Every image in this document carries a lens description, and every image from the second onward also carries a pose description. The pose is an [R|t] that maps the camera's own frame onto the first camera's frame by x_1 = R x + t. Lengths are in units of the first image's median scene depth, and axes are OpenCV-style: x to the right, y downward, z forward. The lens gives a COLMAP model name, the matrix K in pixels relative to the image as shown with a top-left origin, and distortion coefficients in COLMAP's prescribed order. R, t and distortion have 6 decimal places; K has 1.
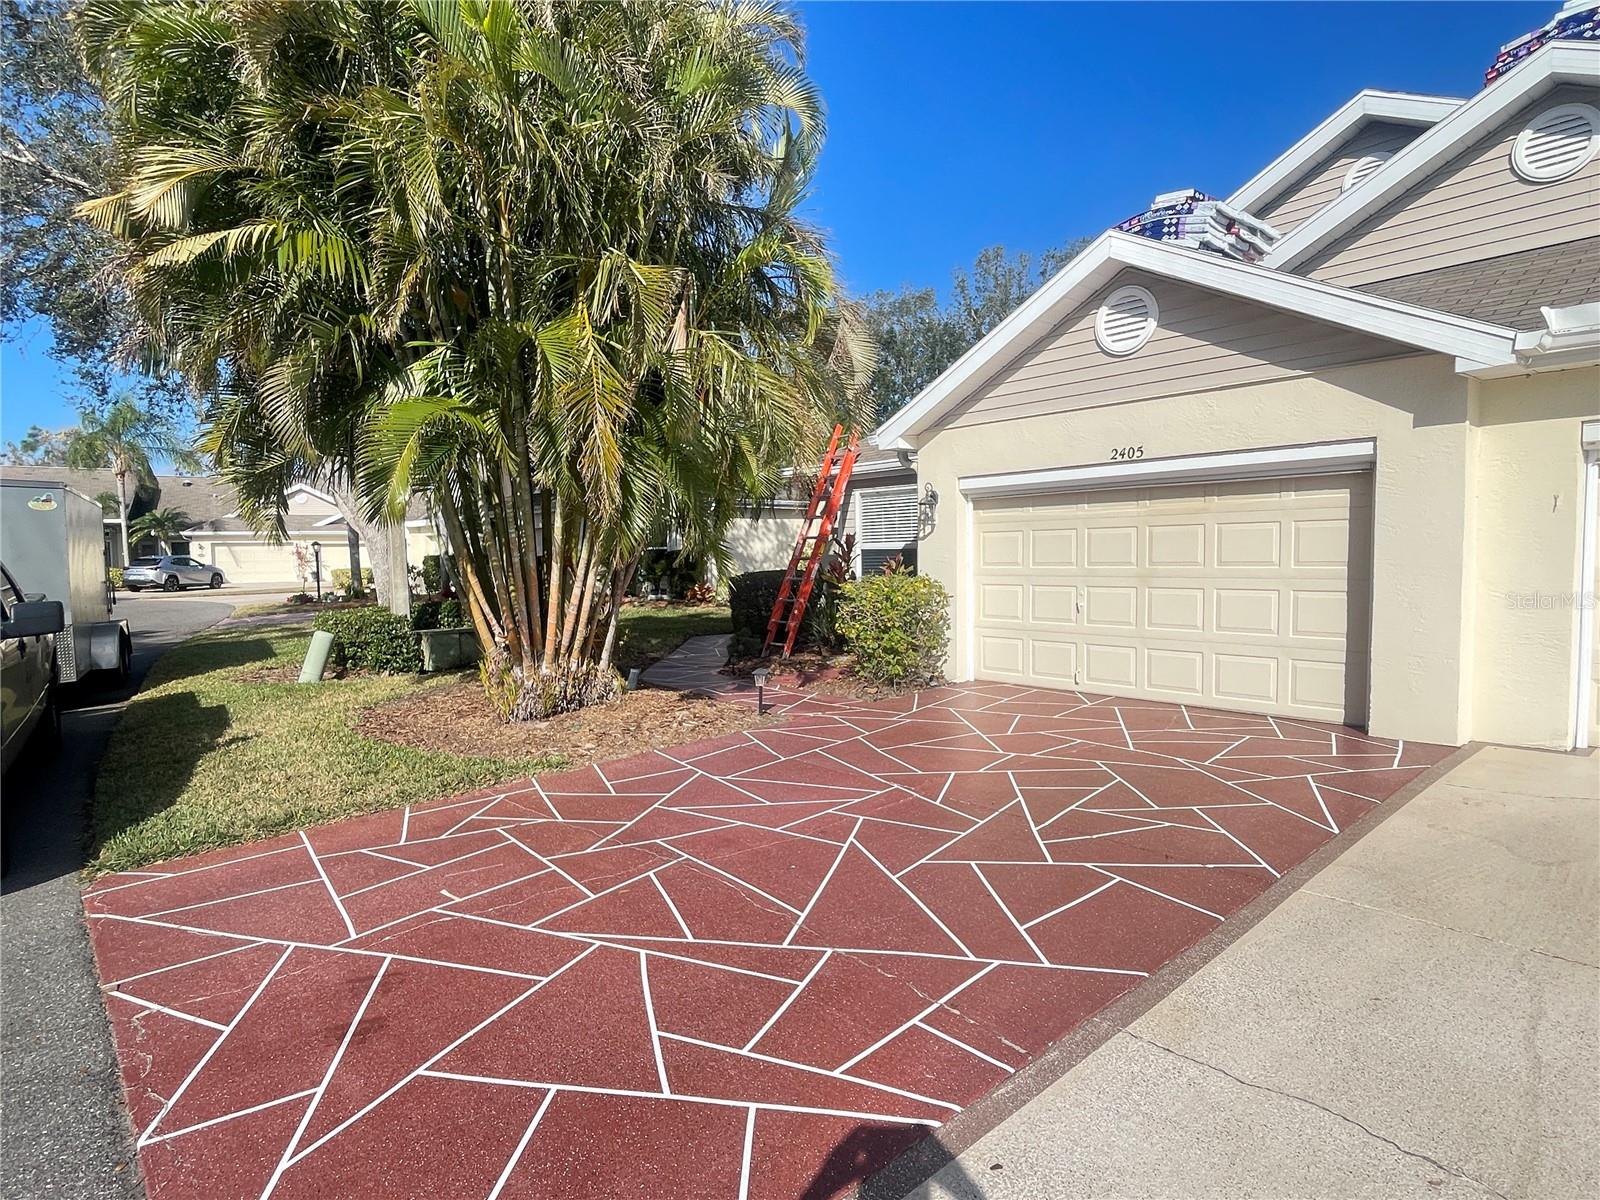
lens RADIAL K [[868.3, 0, 768.8], [0, 868.3, 595.1], [0, 0, 1]] dist [-0.008082, 0.003697]
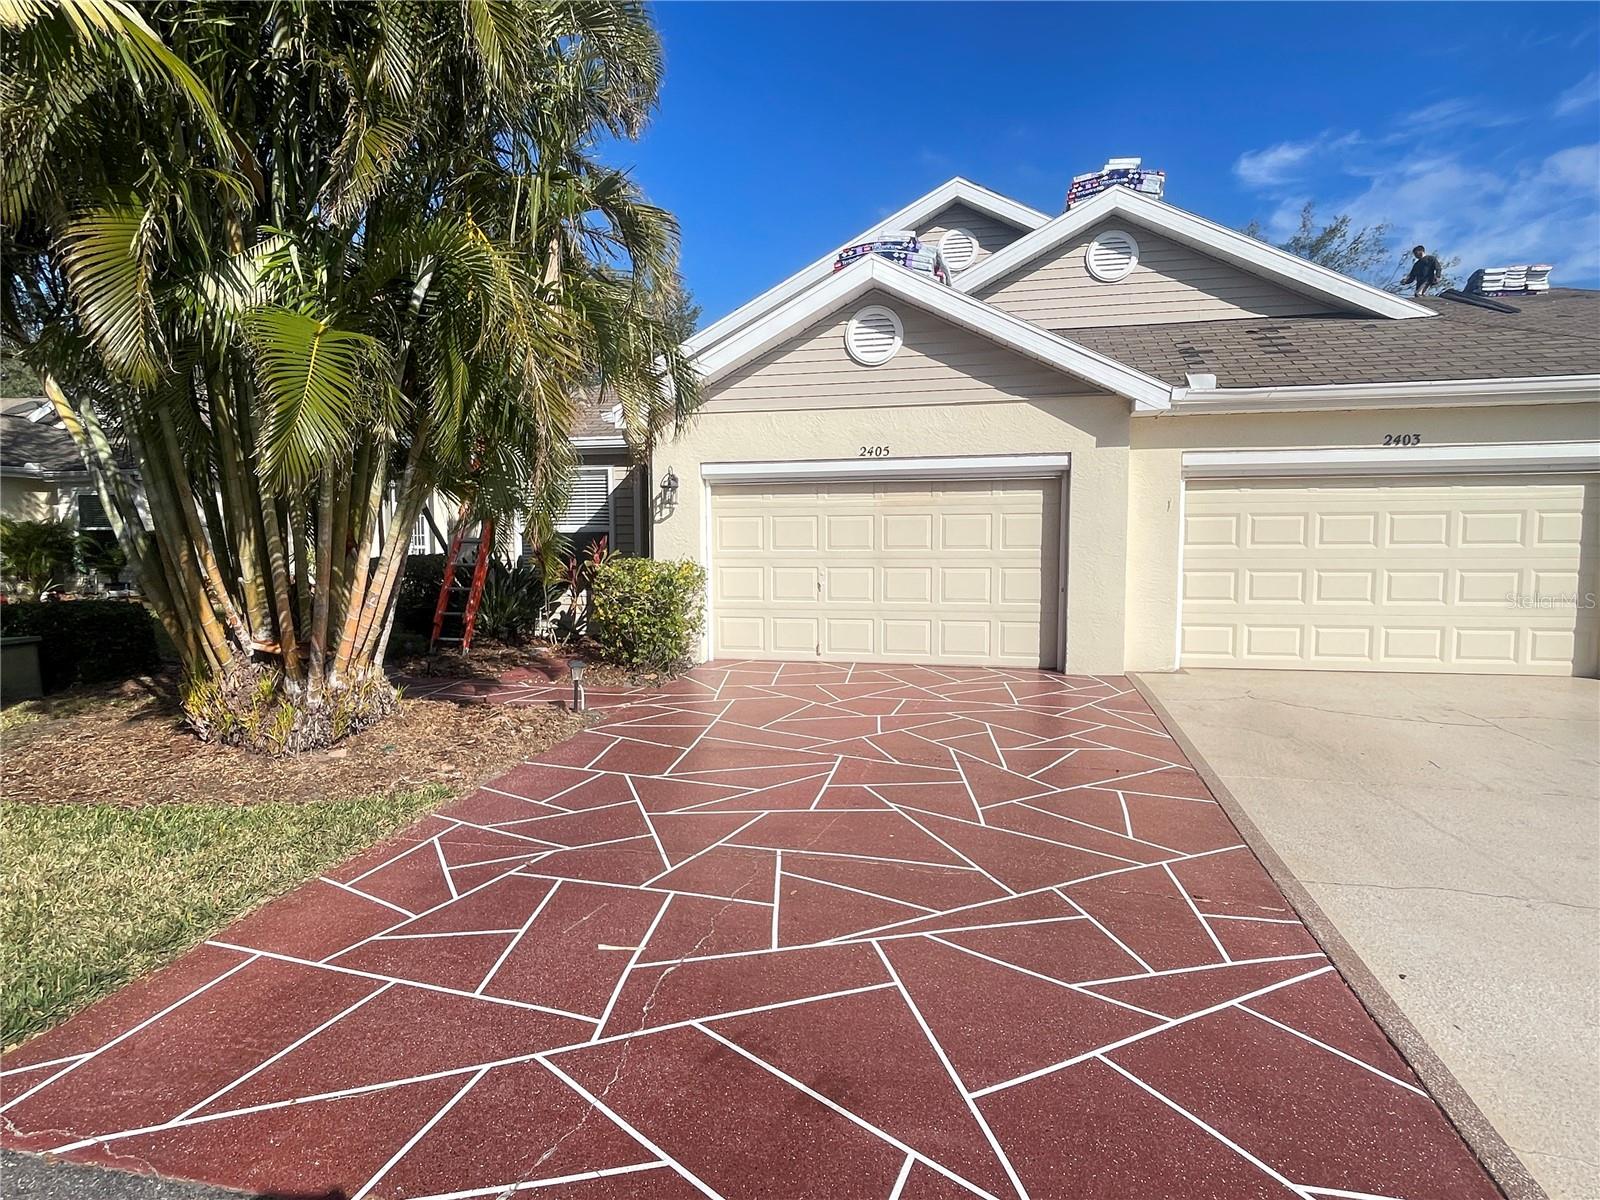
lens RADIAL K [[868.3, 0, 796.3], [0, 868.3, 602.9], [0, 0, 1]] dist [-0.008082, 0.003697]
pose [[0.805751, -0.034710, 0.591236, -0.458340], [0.021237, 0.999332, 0.029727, 0.001965], [-0.591873, -0.011397, 0.805951, 0.164448]]
